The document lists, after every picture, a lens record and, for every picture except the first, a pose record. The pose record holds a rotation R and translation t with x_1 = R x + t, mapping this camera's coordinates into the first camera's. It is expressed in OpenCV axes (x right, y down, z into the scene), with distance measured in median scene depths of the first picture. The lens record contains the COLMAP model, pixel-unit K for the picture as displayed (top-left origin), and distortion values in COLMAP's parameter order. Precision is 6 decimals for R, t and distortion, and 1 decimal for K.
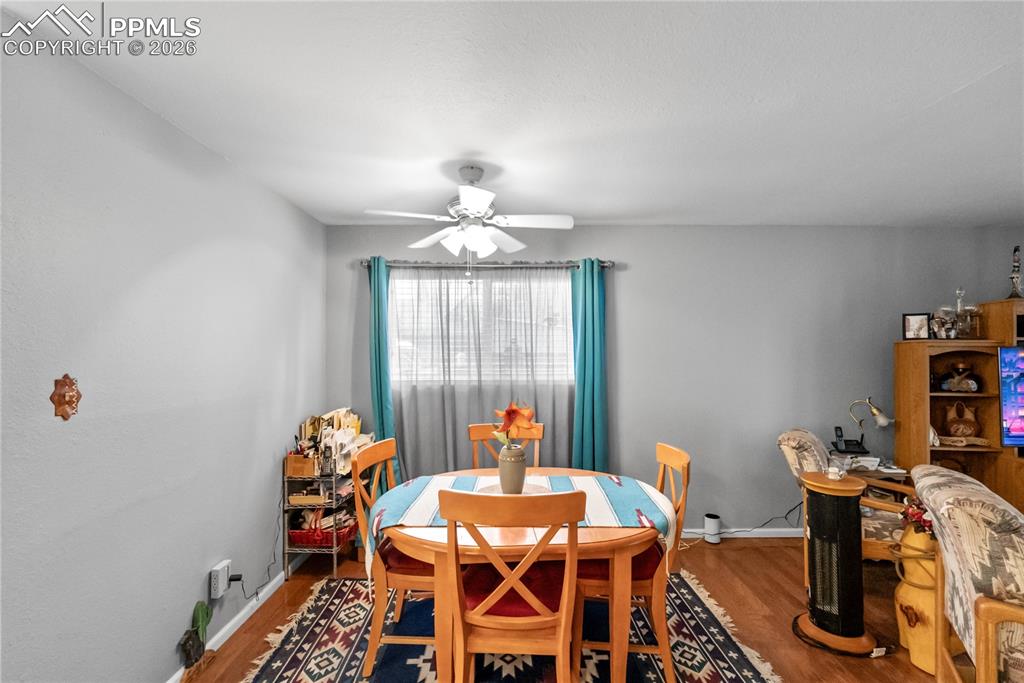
lens RADIAL K [[456.2, 0, 515.1], [0, 456.2, 350.0], [0, 0, 1]] dist [-0.007447, 0.001622]
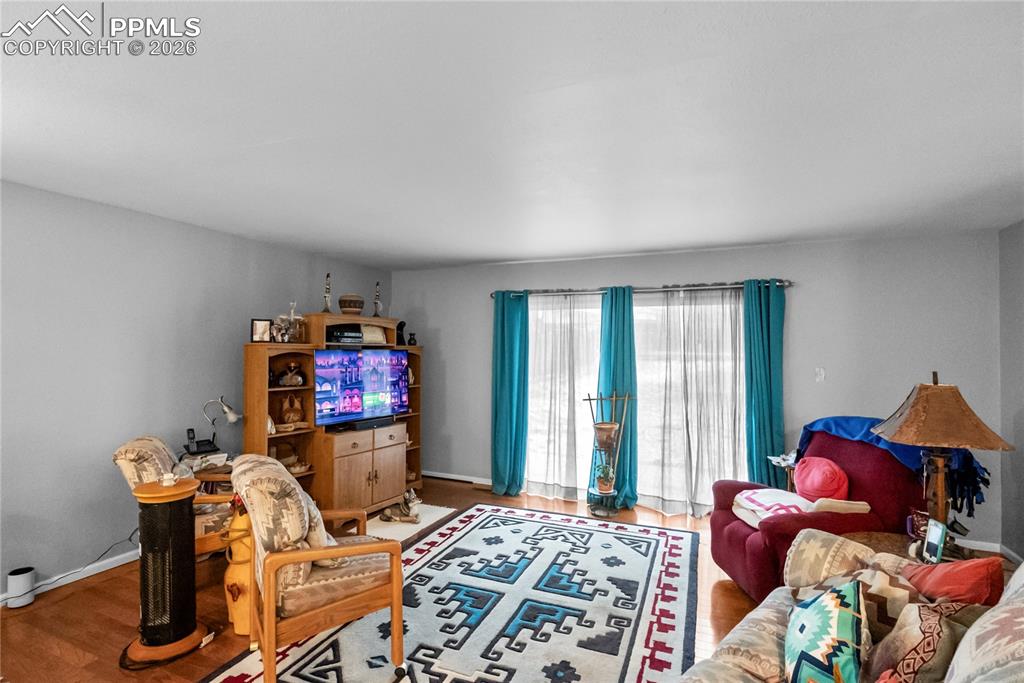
lens RADIAL K [[489.2, 0, 513.6], [0, 489.2, 343.6], [0, 0, 1]] dist [-0.001742, -0.001584]
pose [[0.412532, 0.015784, 0.910807, 0.035218], [-0.013360, 0.999847, -0.011276, -0.015724], [-0.910845, -0.007516, 0.412679, -0.086944]]
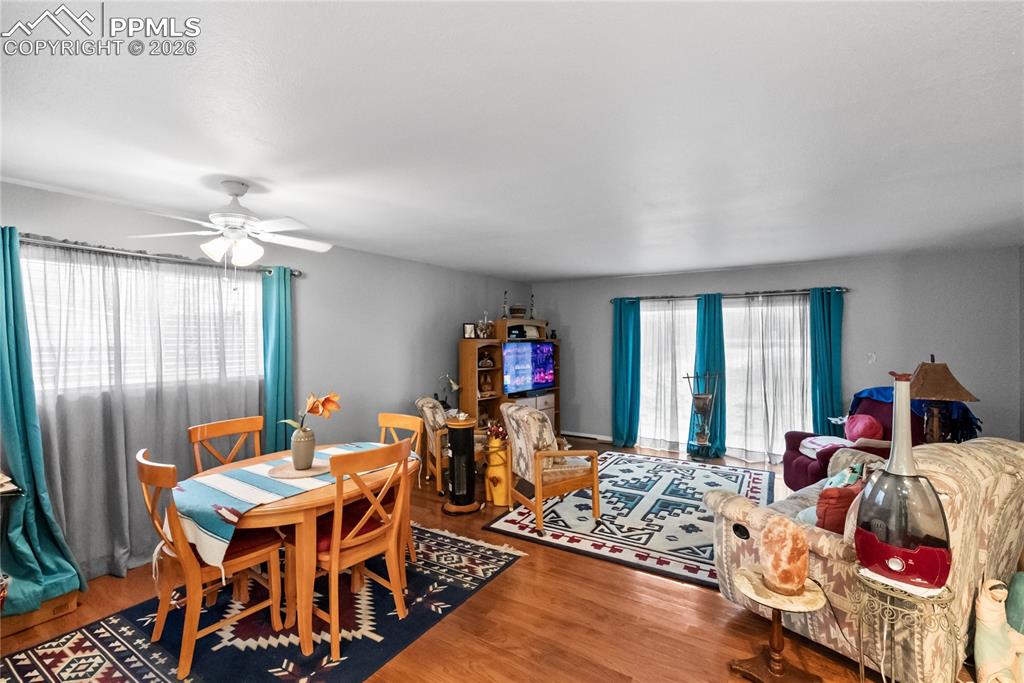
lens RADIAL K [[456.2, 0, 520.1], [0, 456.2, 342.7], [0, 0, 1]] dist [-0.007447, 0.001622]
pose [[0.540102, -0.007986, 0.841561, -0.534109], [-0.002234, 0.999938, 0.010923, -0.029089], [-0.841596, -0.007780, 0.540051, -0.118508]]
